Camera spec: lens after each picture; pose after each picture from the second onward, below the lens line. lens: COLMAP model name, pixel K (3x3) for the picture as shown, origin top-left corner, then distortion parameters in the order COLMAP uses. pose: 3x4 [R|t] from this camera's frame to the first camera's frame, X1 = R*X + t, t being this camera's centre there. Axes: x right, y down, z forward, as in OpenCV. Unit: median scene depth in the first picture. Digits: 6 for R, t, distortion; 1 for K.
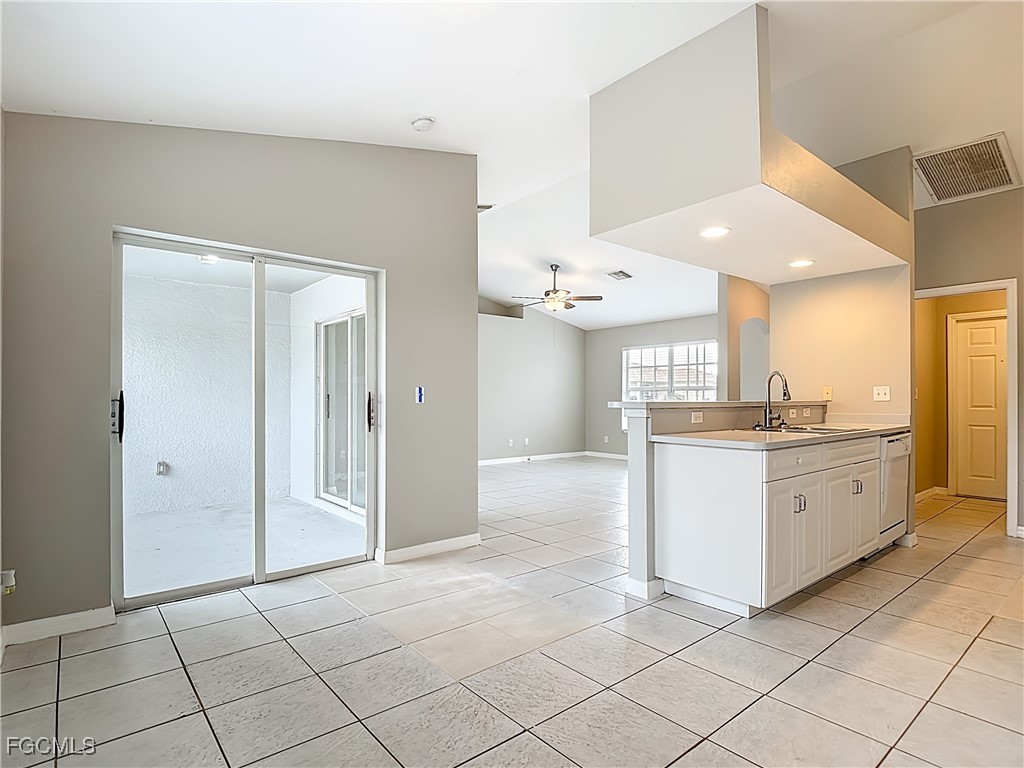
lens RADIAL K [[536.3, 0, 509.9], [0, 536.3, 390.5], [0, 0, 1]] dist [0.002505, -0.027067]
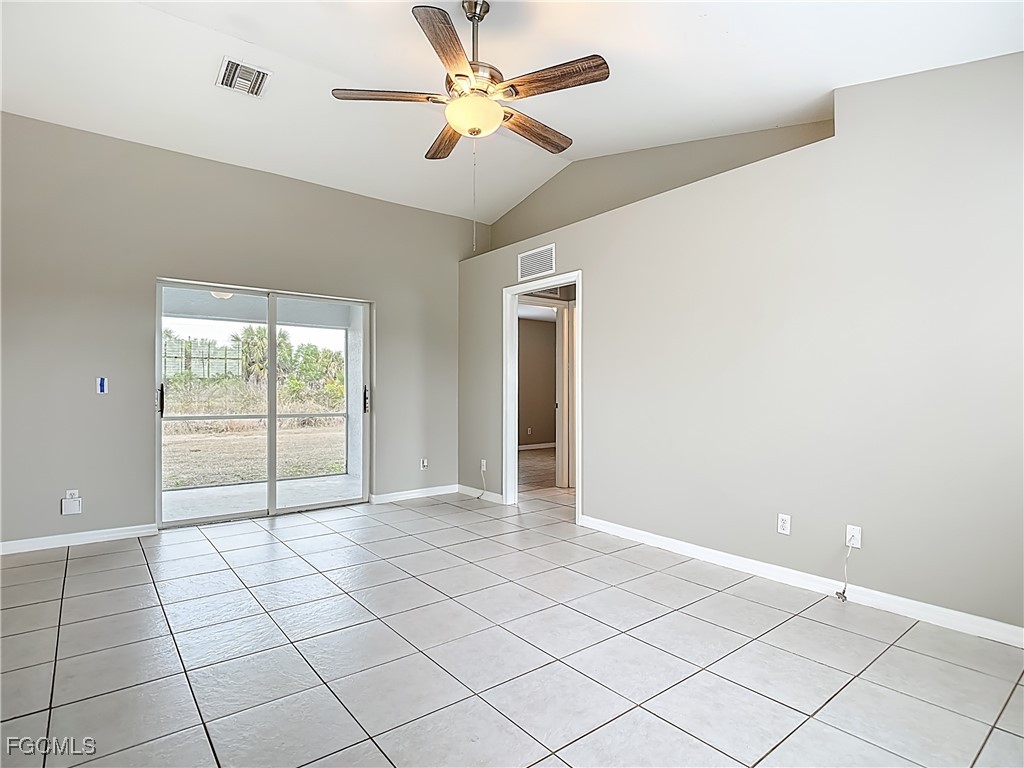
lens RADIAL K [[536.3, 0, 509.9], [0, 536.3, 390.5], [0, 0, 1]] dist [0.002505, -0.027067]
pose [[-0.026774, 0.000934, -0.999641, 0.336701], [0.008920, 0.999960, 0.000696, 0.011507], [0.999602, -0.008898, -0.026782, 0.817415]]
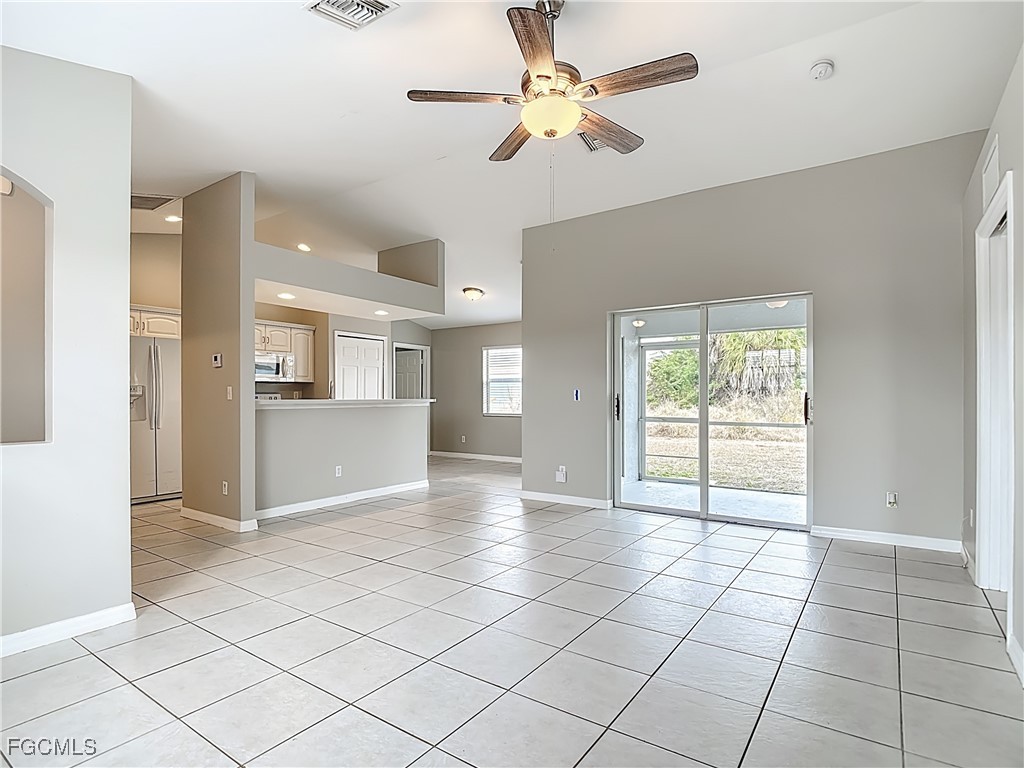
lens RADIAL K [[536.3, 0, 509.9], [0, 536.3, 390.5], [0, 0, 1]] dist [0.002505, -0.027067]
pose [[-0.964113, -0.003354, -0.265472, 0.160633], [0.002270, 0.999780, -0.020875, 0.012512], [0.265484, -0.020729, -0.963892, 1.038353]]
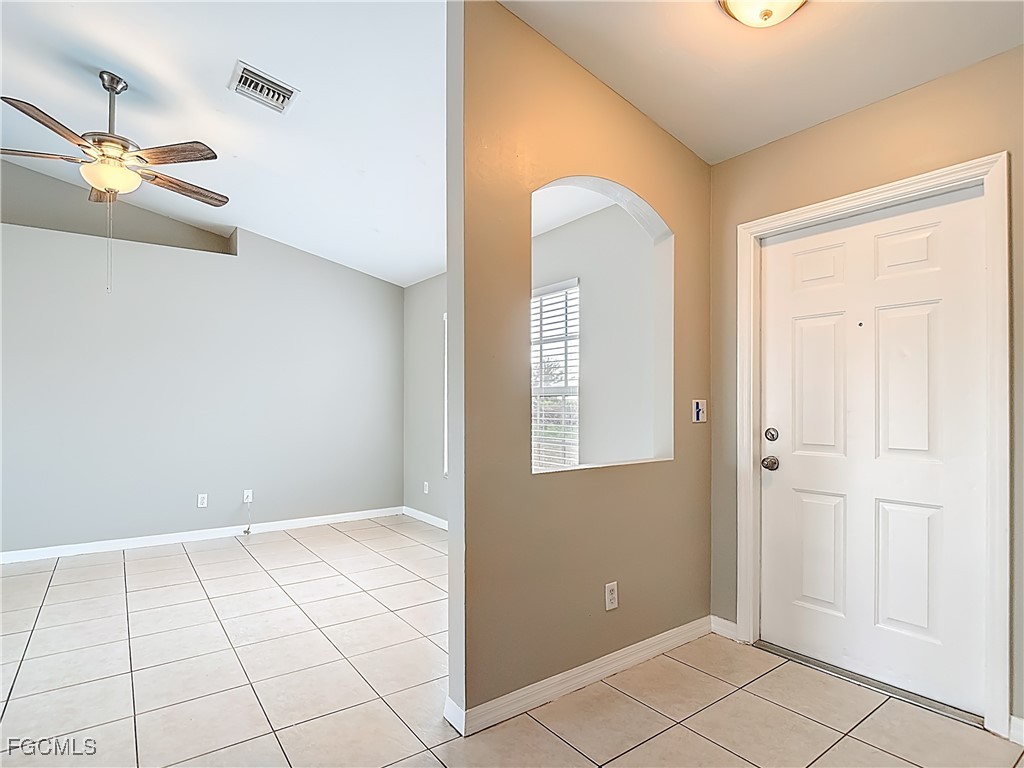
lens RADIAL K [[543.9, 0, 511.8], [0, 543.9, 400.6], [0, 0, 1]] dist [-0.020709, -0.000436]
pose [[0.998206, 0.000729, -0.059864, 0.315325], [0.000159, 0.999890, 0.014825, -0.003689], [0.059868, -0.014808, 0.998096, 0.500210]]
